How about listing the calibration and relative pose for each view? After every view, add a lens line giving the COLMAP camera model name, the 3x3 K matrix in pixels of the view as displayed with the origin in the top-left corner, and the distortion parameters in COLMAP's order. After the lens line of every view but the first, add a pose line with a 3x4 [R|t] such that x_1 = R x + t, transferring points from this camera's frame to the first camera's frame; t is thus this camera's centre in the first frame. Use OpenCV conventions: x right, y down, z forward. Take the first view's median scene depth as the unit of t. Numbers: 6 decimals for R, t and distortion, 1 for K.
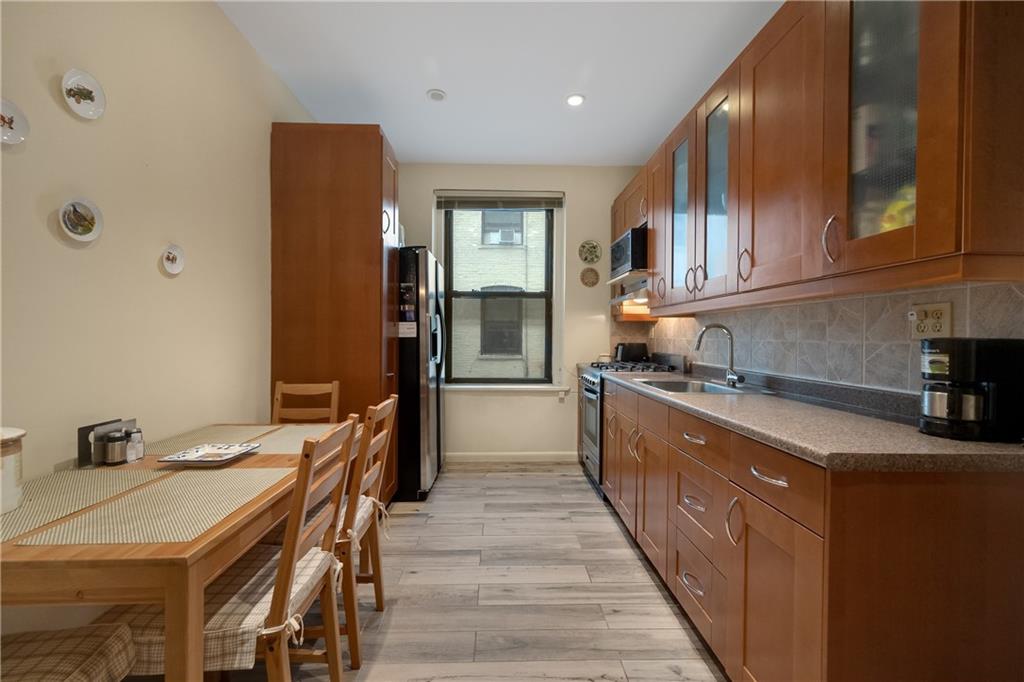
lens RADIAL K [[411.1, 0, 512.0], [0, 411.1, 341.0], [0, 0, 1]] dist [0.002265, -0.000142]
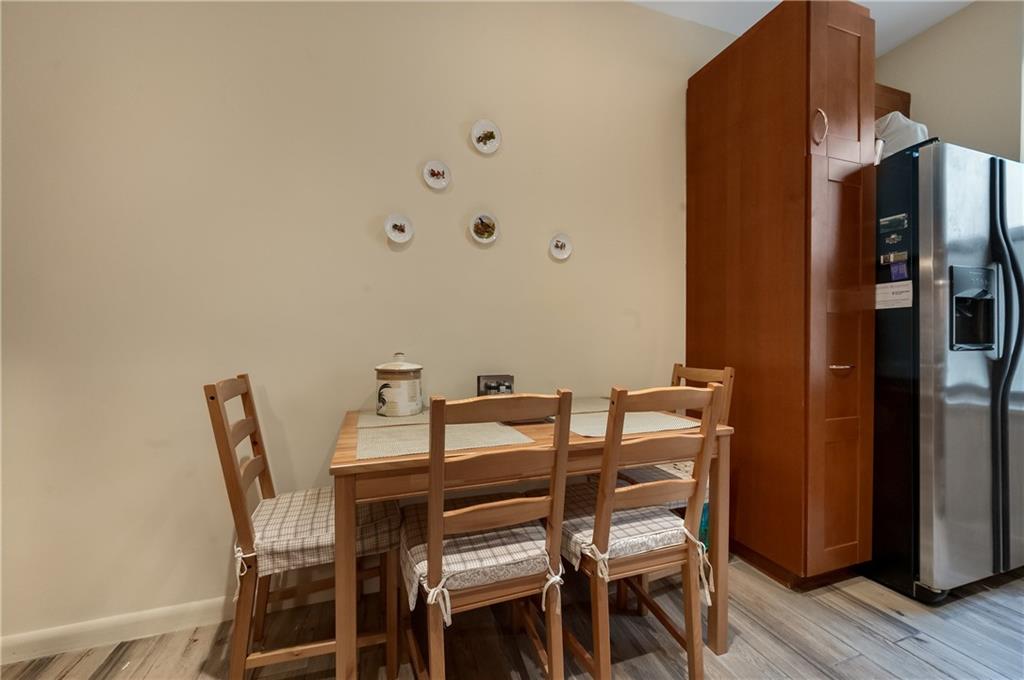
lens RADIAL K [[411.1, 0, 512.0], [0, 411.1, 340.0], [0, 0, 1]] dist [0.002265, -0.000142]
pose [[0.301797, 0.001468, -0.953371, 0.154656], [-0.005494, 0.999985, -0.000200, 0.043072], [0.953356, 0.005298, 0.301801, 0.338108]]
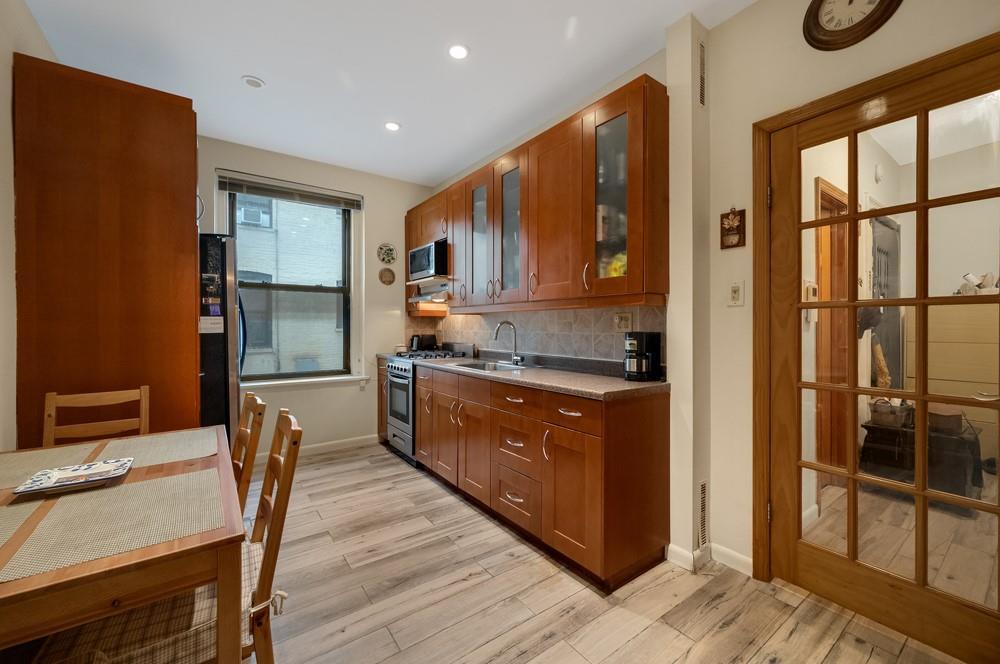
lens RADIAL K [[398.6, 0, 500.0], [0, 398.6, 332.0], [0, 0, 1]] dist [-0.001576, -0.000357]
pose [[0.825455, -0.013639, 0.564302, -0.247464], [0.011424, 0.999907, 0.007458, -0.012077], [-0.564352, 0.000291, 0.825534, -0.098335]]
